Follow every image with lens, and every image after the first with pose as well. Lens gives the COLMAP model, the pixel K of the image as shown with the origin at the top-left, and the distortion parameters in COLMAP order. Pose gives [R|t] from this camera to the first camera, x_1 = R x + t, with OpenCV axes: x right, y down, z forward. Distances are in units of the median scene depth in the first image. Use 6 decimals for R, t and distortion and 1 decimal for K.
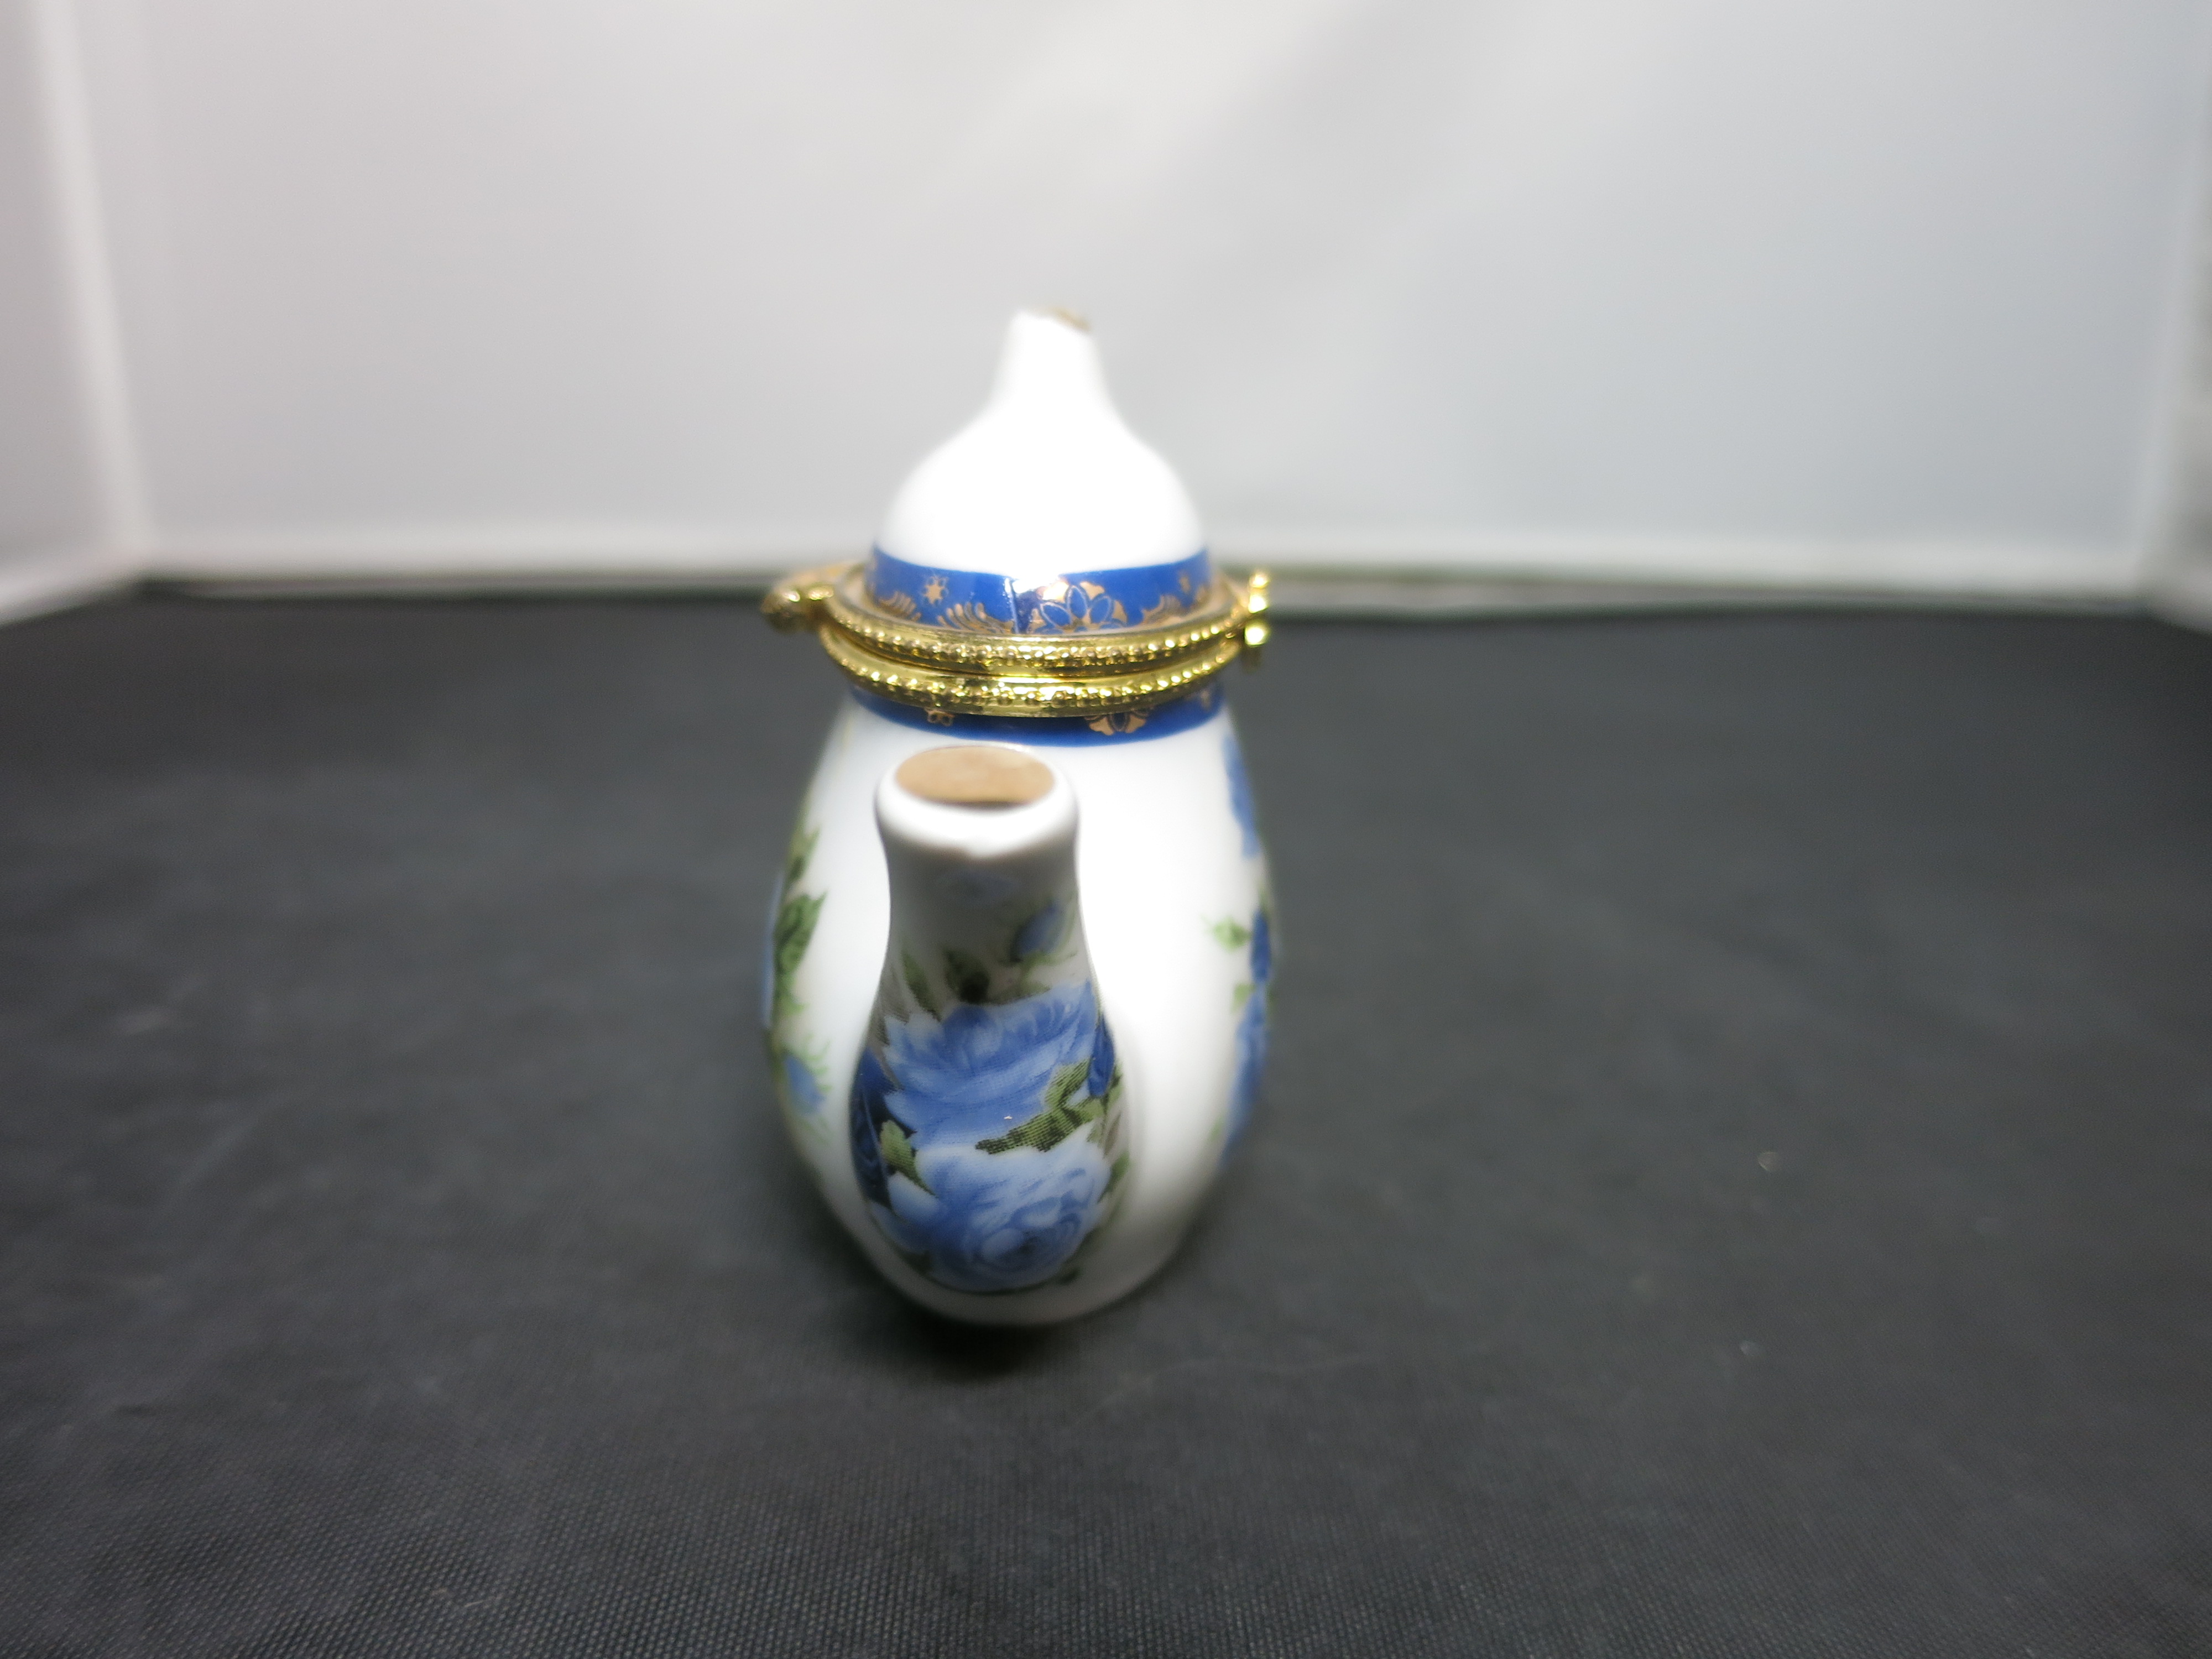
lens RADIAL K [[1594.9, 0, 1106.0], [0, 1594.9, 829.5], [0, 0, 1]] dist [-0.038957, 0.000142]
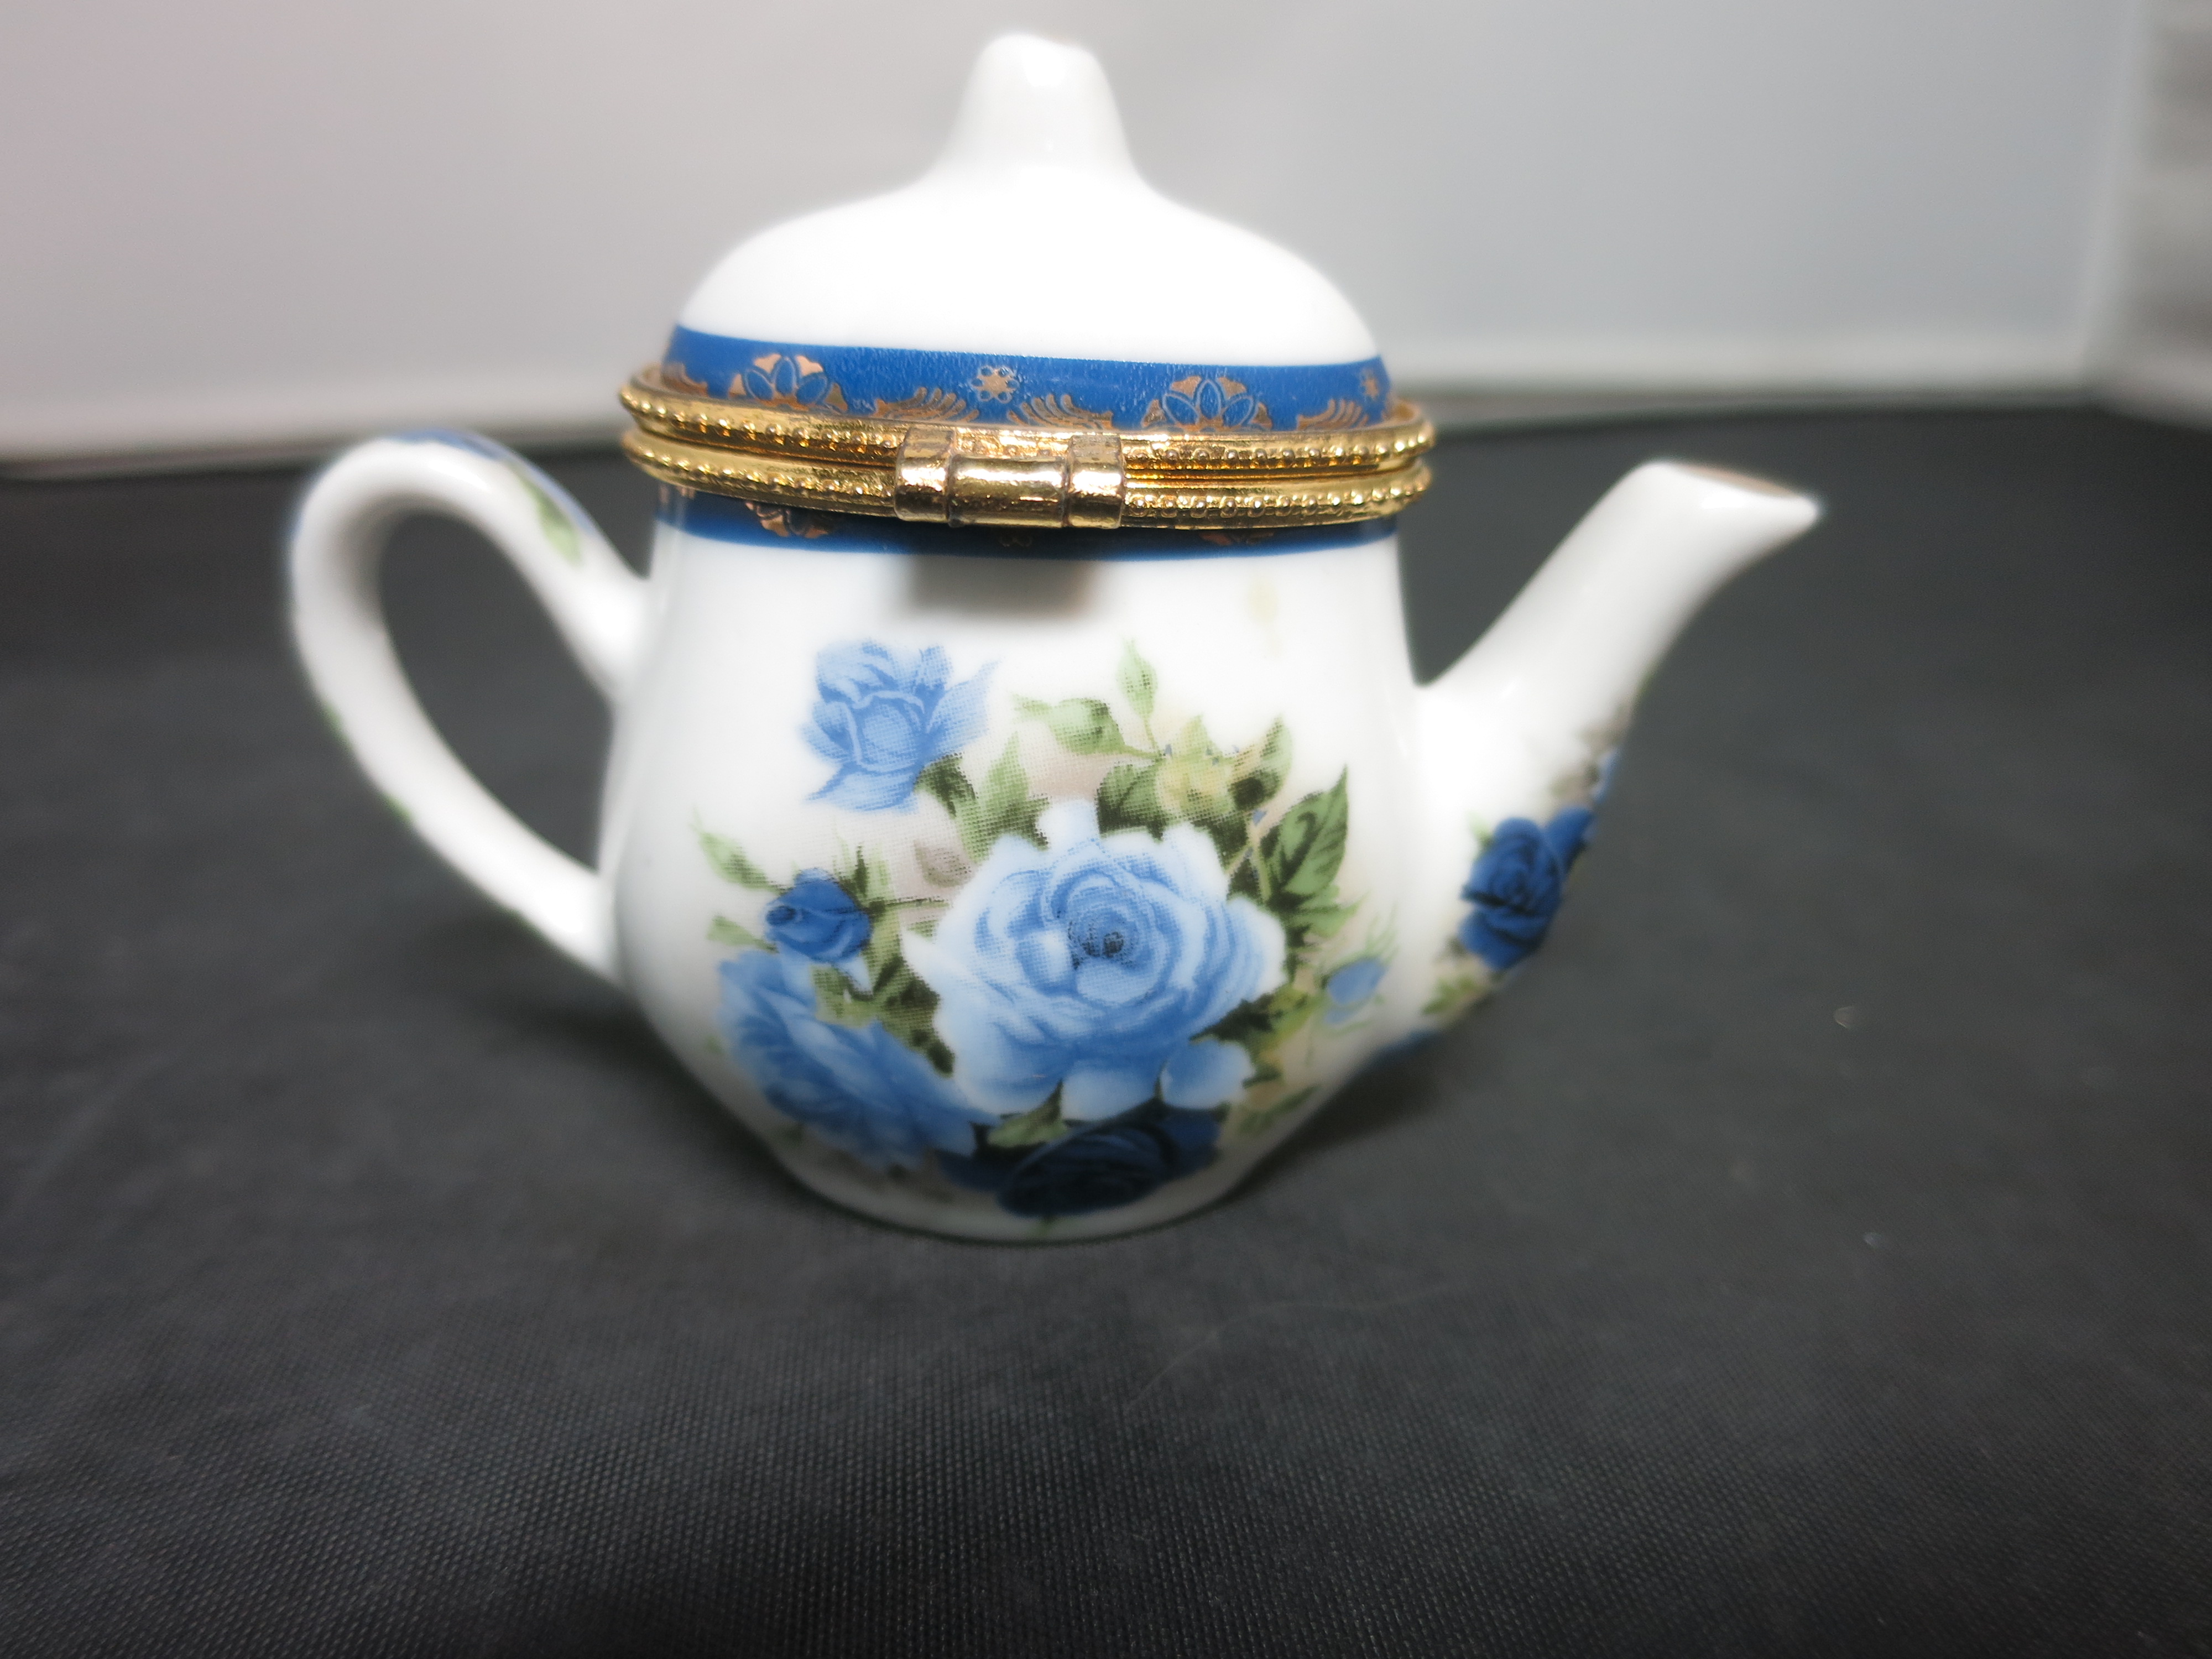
lens RADIAL K [[1598.4, 0, 1100.4], [0, 1598.4, 806.5], [0, 0, 1]] dist [-0.021311, -0.001875]
pose [[0.996877, -0.057688, 0.053934, -0.070918], [0.053159, 0.995218, 0.081945, -0.011827], [-0.058403, -0.078822, 0.995176, 0.182897]]
